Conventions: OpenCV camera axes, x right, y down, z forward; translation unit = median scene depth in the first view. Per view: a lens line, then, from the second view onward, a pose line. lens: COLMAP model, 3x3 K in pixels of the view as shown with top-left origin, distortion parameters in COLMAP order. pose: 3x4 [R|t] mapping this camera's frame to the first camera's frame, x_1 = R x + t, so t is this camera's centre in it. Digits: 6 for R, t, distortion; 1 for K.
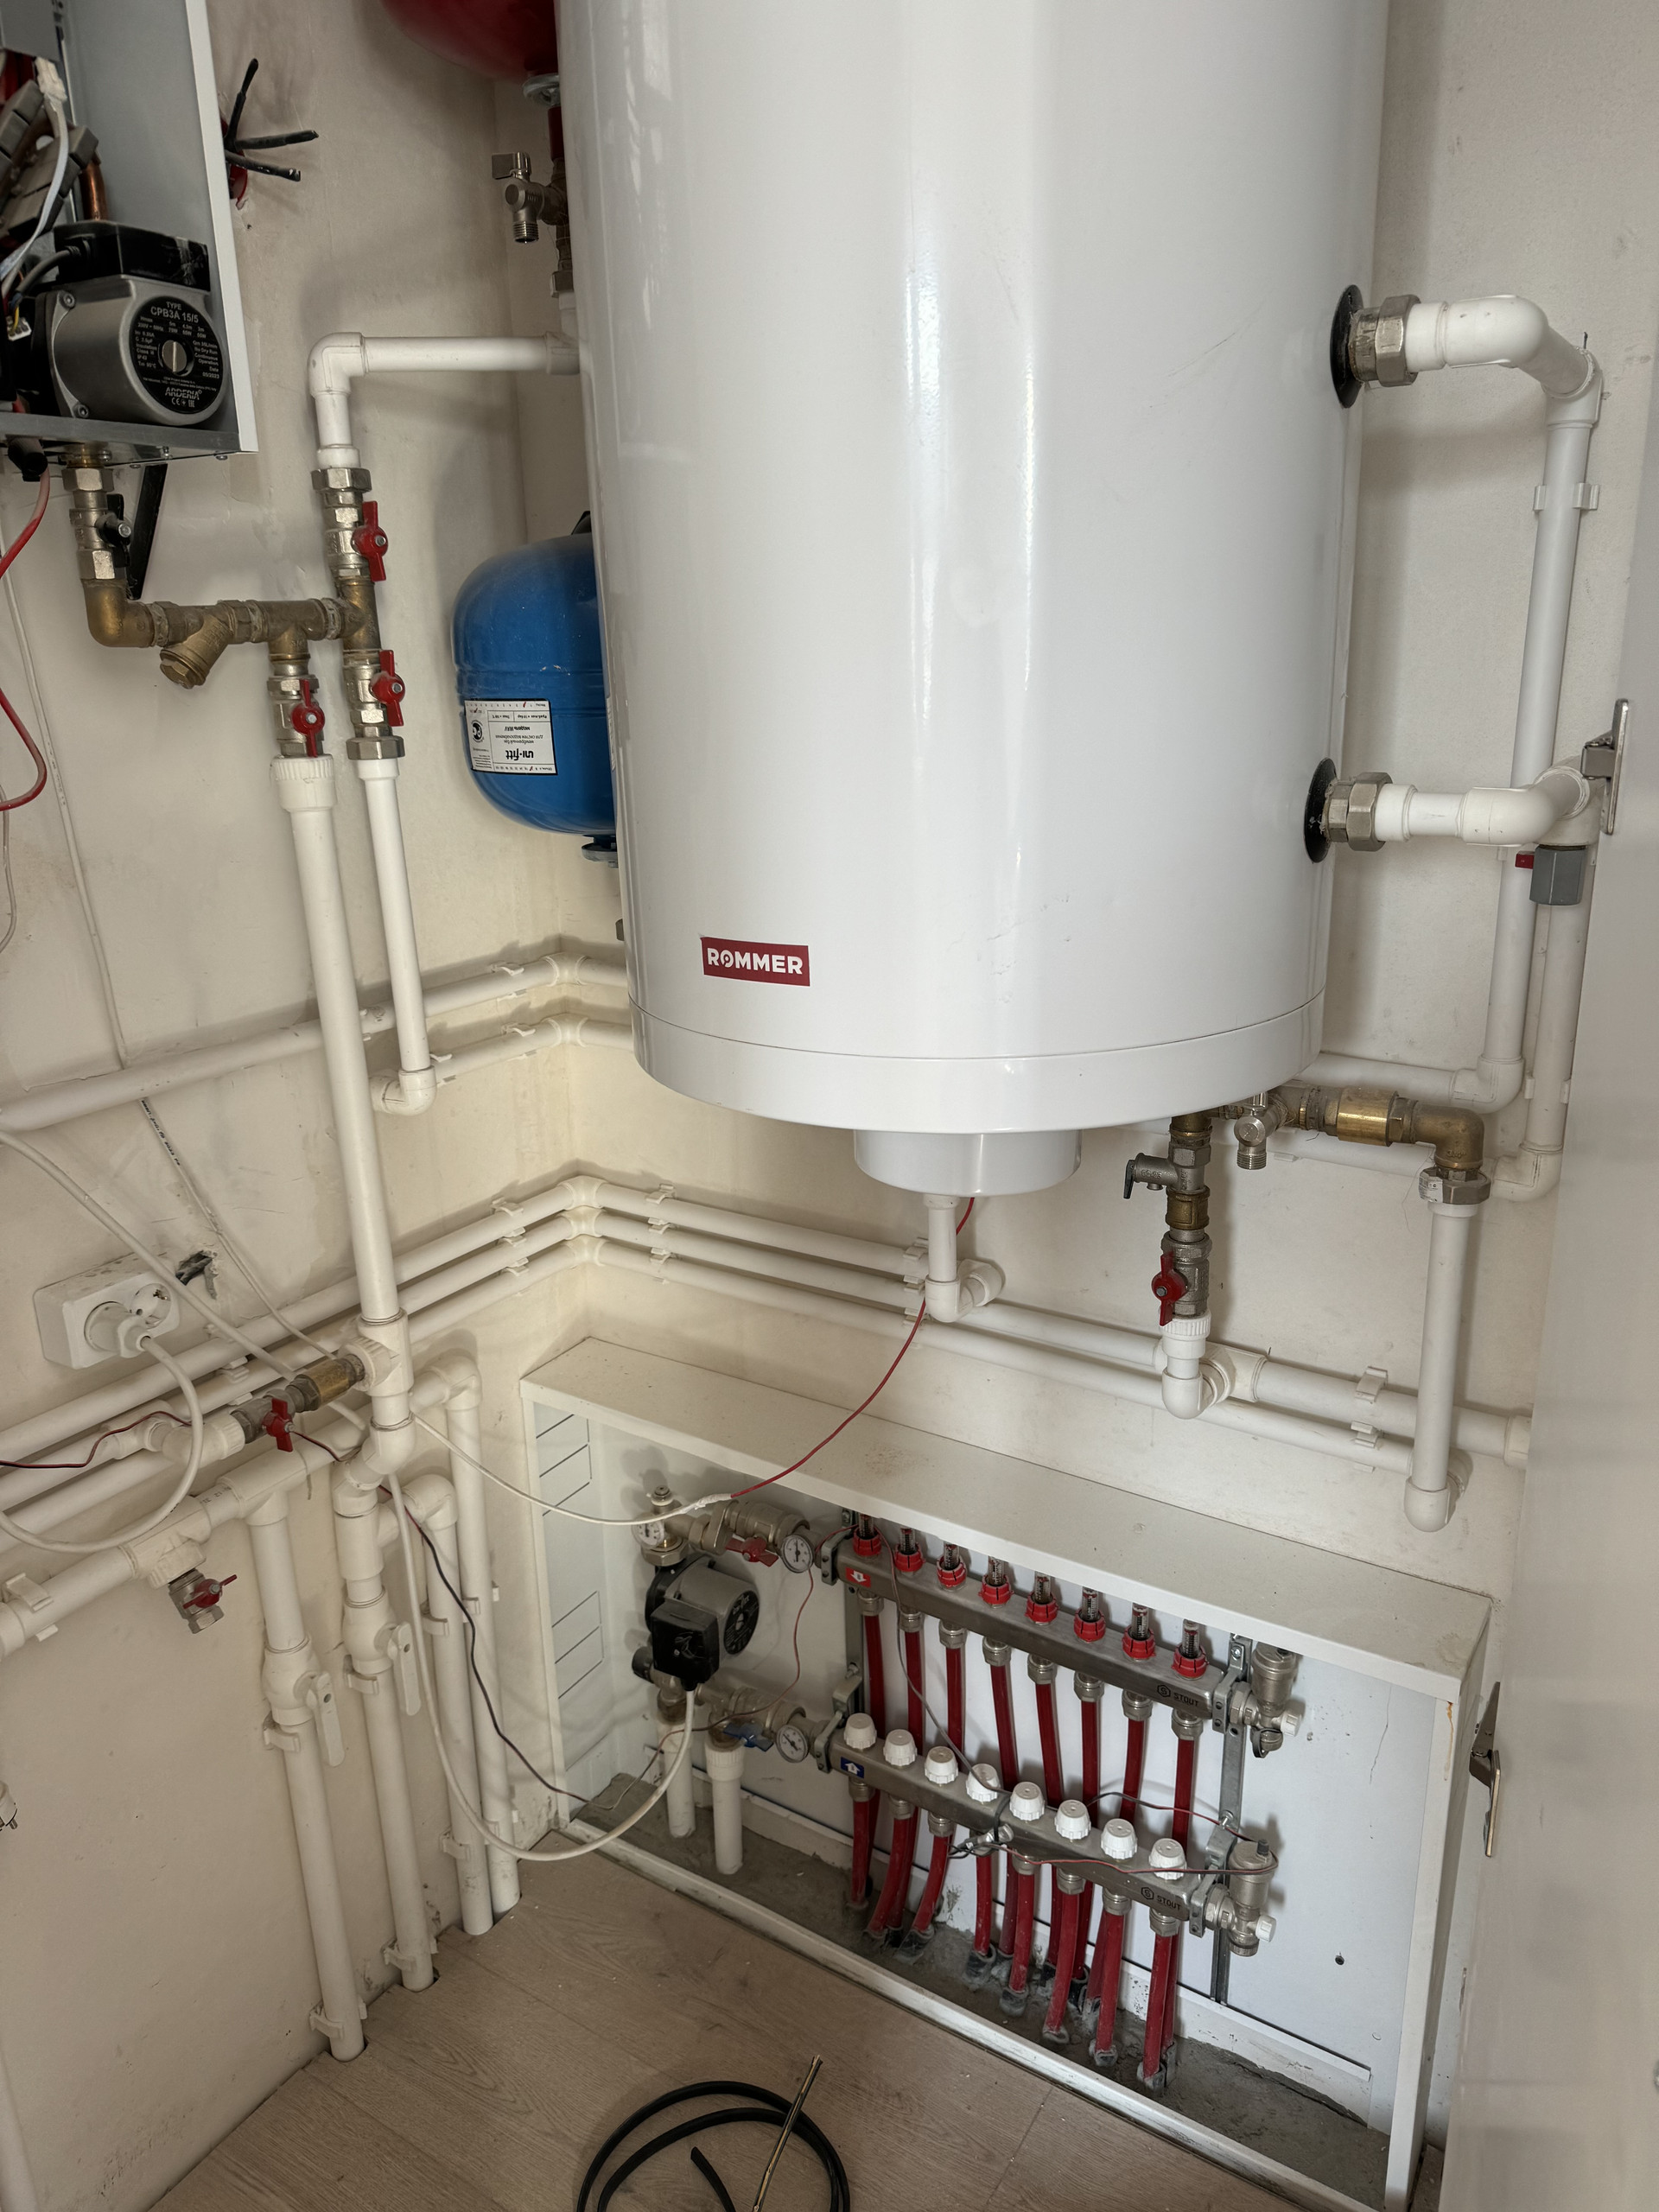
lens RADIAL K [[1568.8, 0, 834.2], [0, 1568.8, 1100.3], [0, 0, 1]] dist [0.008959, -0.006309]
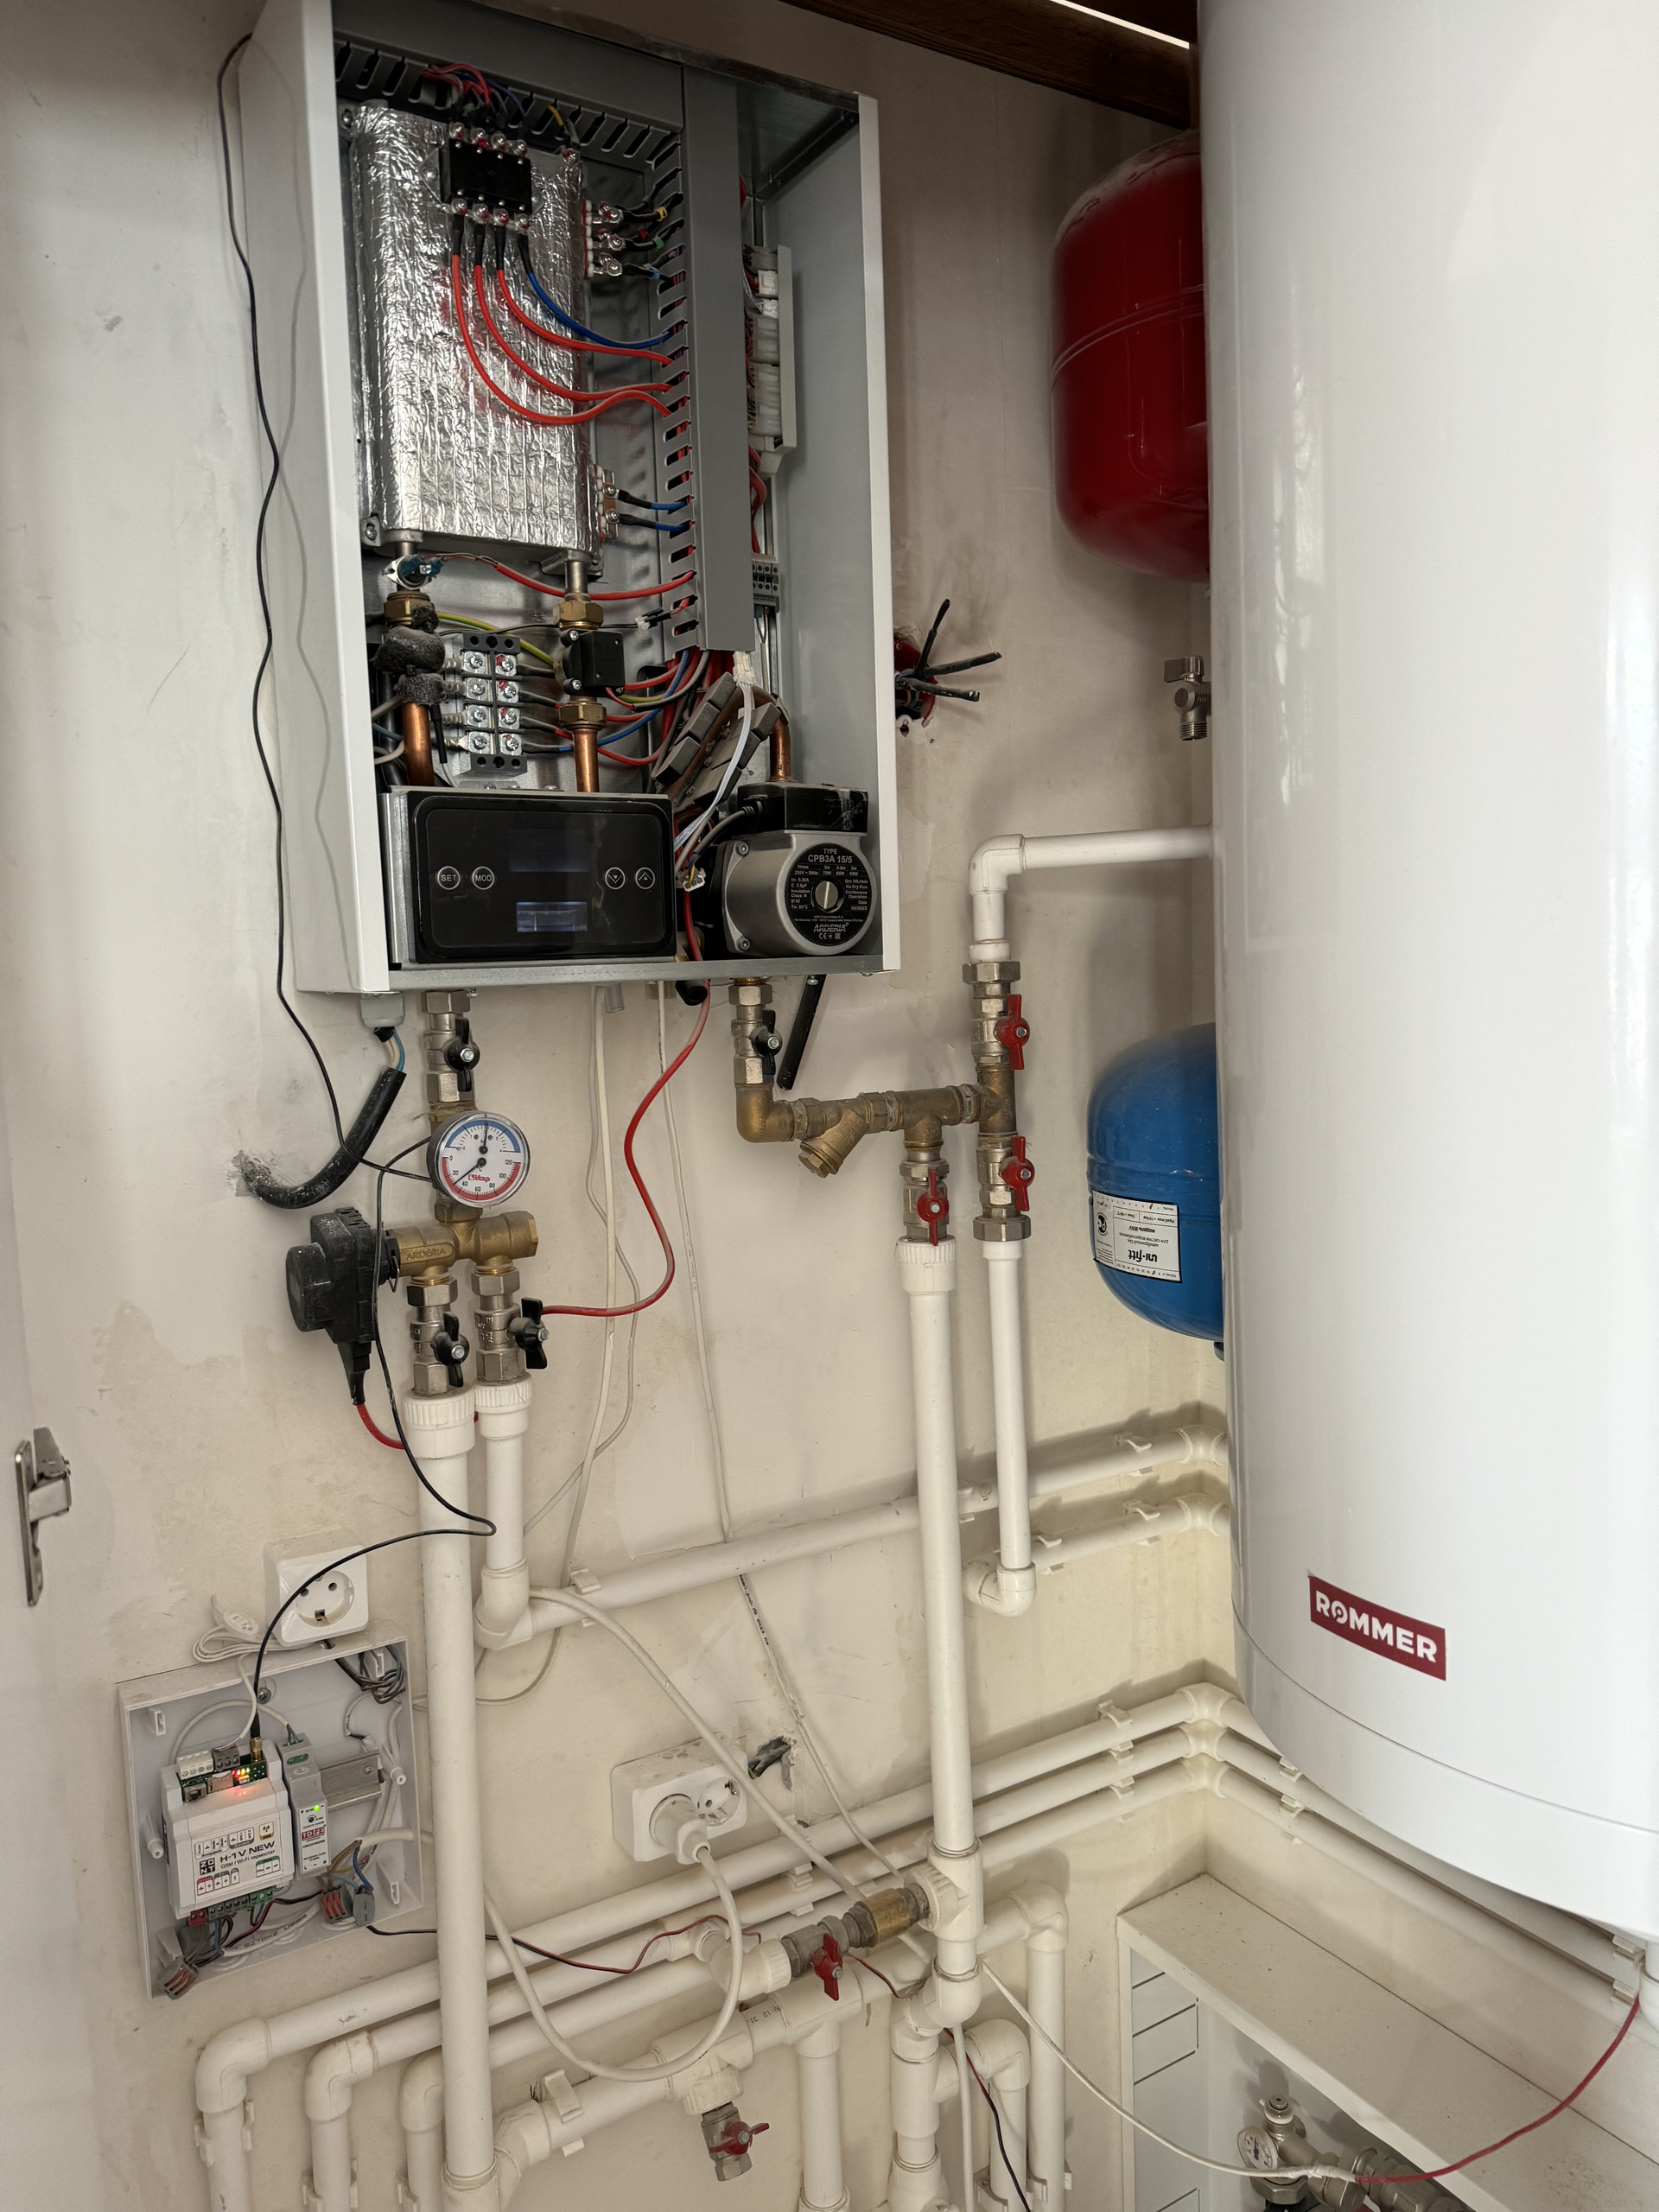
lens RADIAL K [[1571.0, 0, 824.3], [0, 1571.0, 1105.9], [0, 0, 1]] dist [0.075895, -0.086807]
pose [[0.900836, 0.034191, -0.432811, 0.024517], [-0.118058, 0.978621, -0.168412, -0.114826], [0.417800, 0.202808, 0.885614, 0.075487]]
